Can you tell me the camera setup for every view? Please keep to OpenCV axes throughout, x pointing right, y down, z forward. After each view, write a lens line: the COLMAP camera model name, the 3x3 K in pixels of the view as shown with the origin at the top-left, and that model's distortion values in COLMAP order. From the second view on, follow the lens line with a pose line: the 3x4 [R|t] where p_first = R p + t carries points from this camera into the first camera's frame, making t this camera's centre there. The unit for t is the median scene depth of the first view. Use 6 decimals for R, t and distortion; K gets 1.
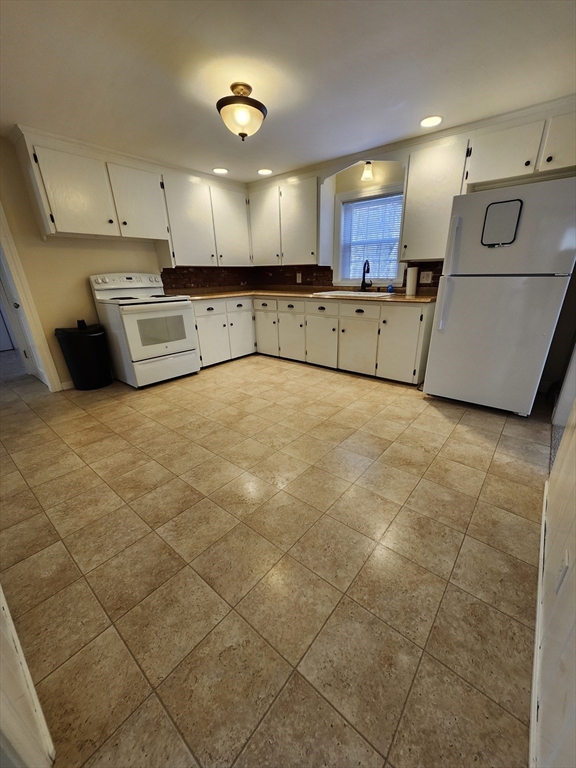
lens RADIAL K [[303.9, 0, 291.9], [0, 303.9, 387.1], [0, 0, 1]] dist [0.000774, -0.000103]
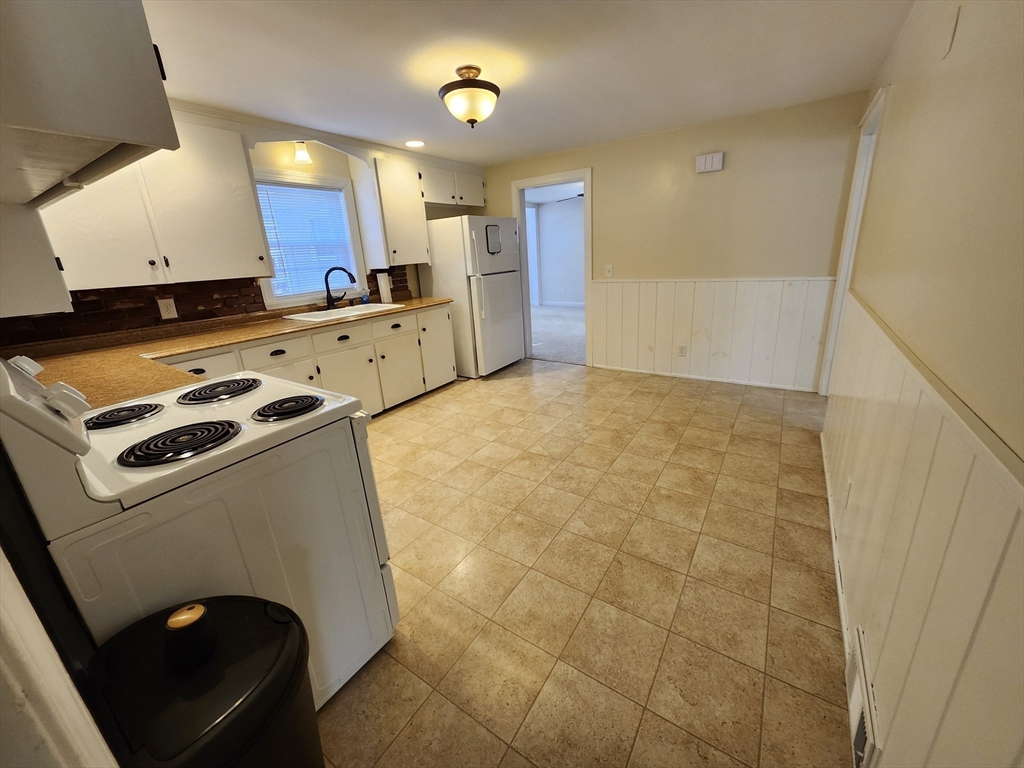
lens RADIAL K [[405.1, 0, 524.7], [0, 405.1, 367.0], [0, 0, 1]] dist [0.000774, -0.000103]
pose [[-0.124346, -0.256144, 0.958608, -1.136163], [0.397353, 0.872401, 0.284652, -0.421098], [-0.909202, 0.416301, -0.006699, 0.957491]]
